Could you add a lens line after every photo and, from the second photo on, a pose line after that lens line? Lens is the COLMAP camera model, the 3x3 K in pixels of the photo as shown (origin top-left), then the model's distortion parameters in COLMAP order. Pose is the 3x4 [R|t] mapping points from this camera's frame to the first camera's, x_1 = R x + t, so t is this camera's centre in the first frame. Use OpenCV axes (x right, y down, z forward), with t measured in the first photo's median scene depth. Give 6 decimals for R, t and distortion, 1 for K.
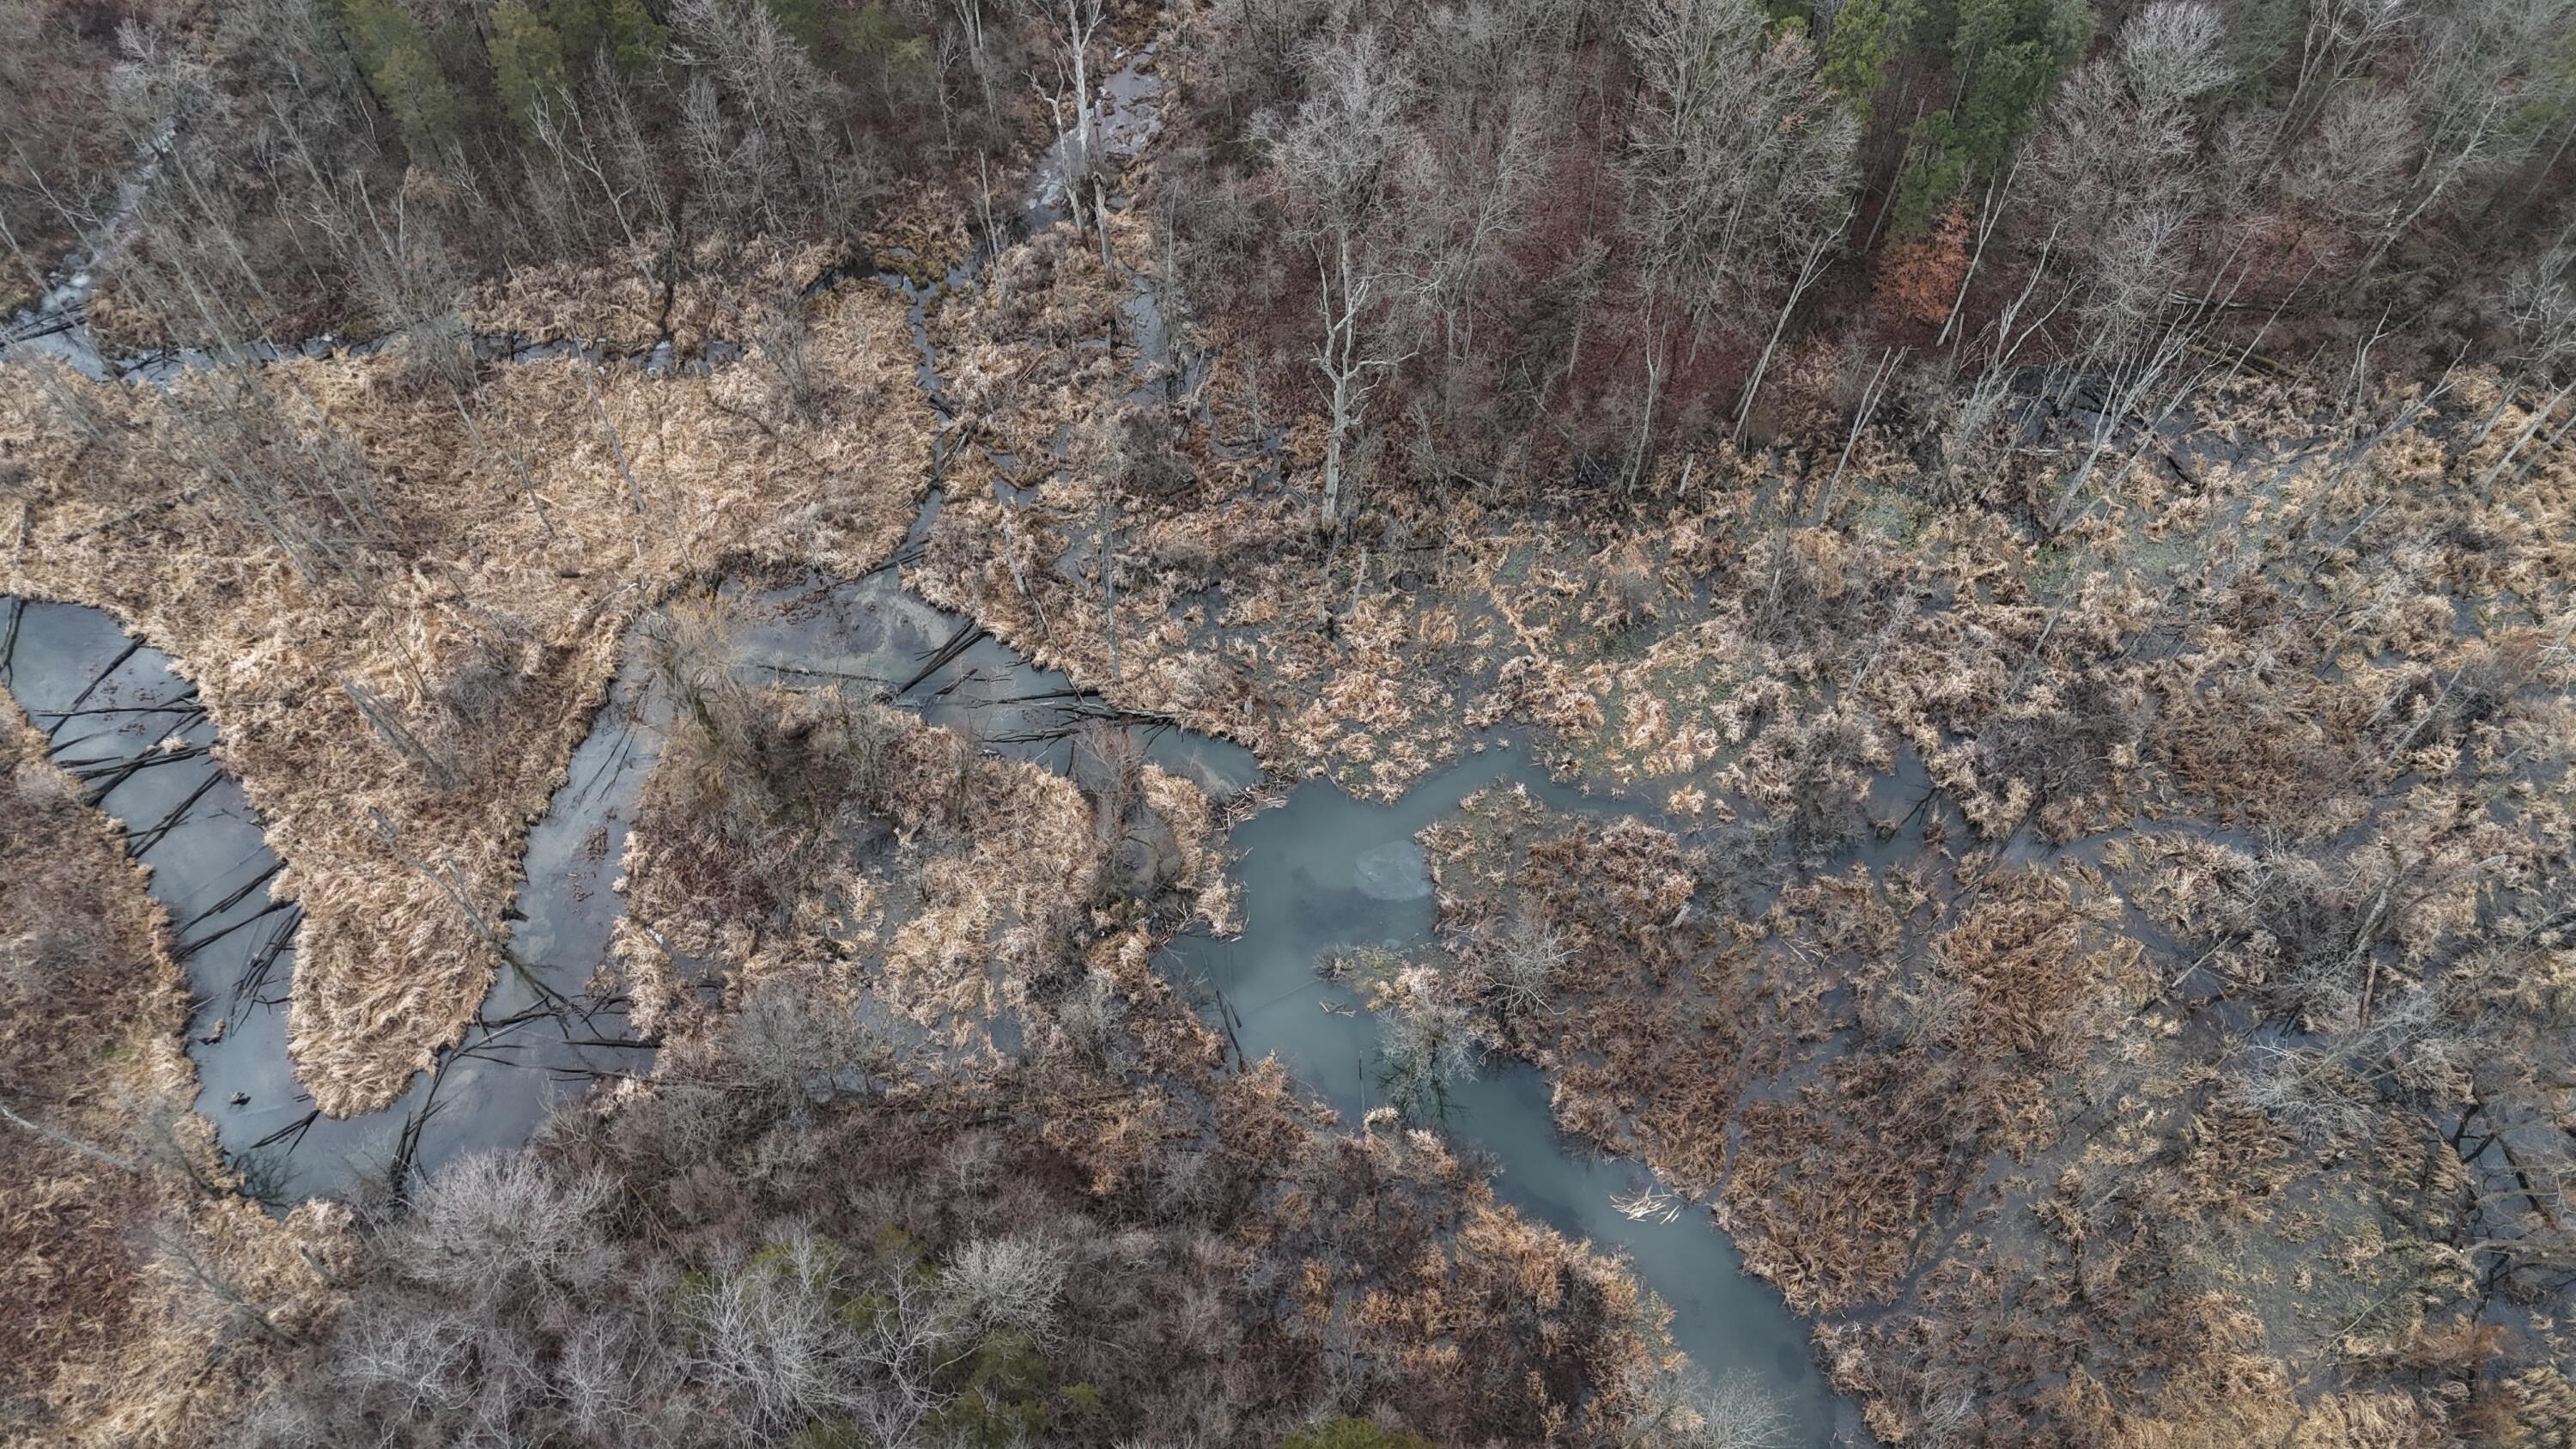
lens RADIAL K [[1896.9, 0, 1288.0], [0, 1896.9, 724.5], [0, 0, 1]] dist [0.069541, -0.059893]
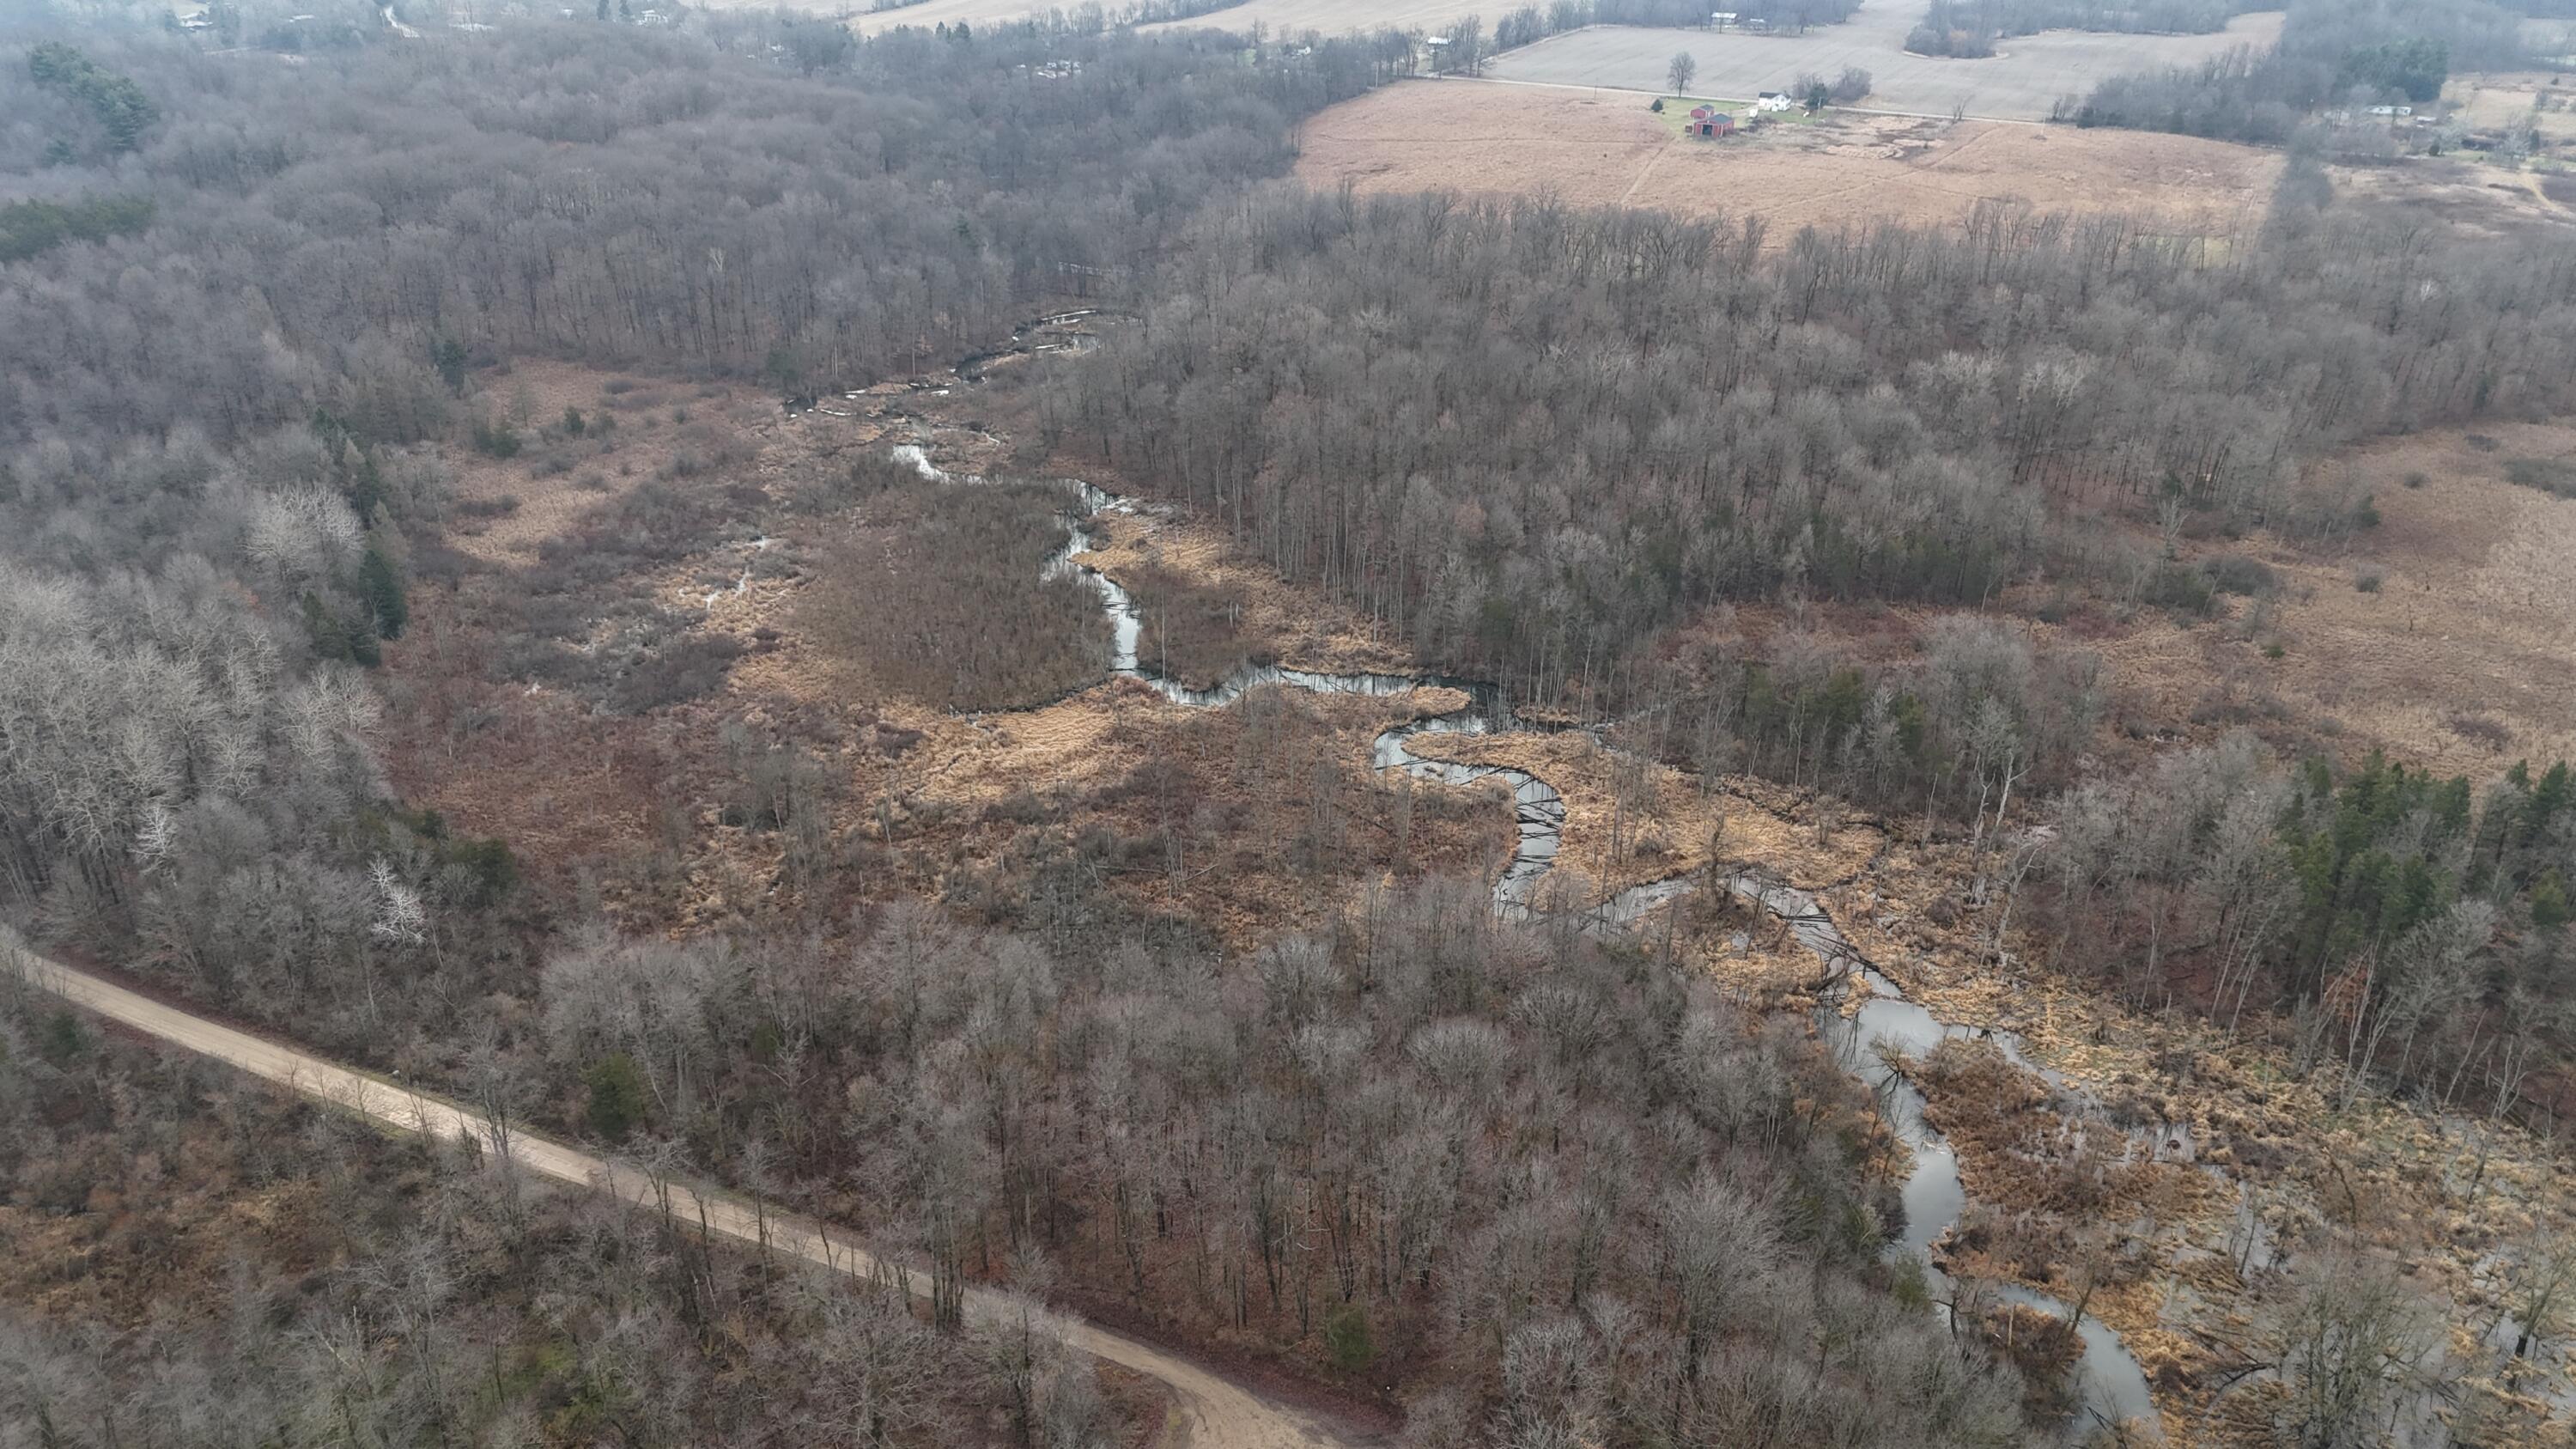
lens RADIAL K [[1902.9, 0, 1291.9], [0, 1902.9, 721.2], [0, 0, 1]] dist [0.062938, -0.058133]
pose [[0.676119, 0.310843, -0.668012, 0.910607], [-0.635226, 0.705279, -0.314751, 0.962300], [0.373297, 0.637148, 0.674308, -1.025293]]
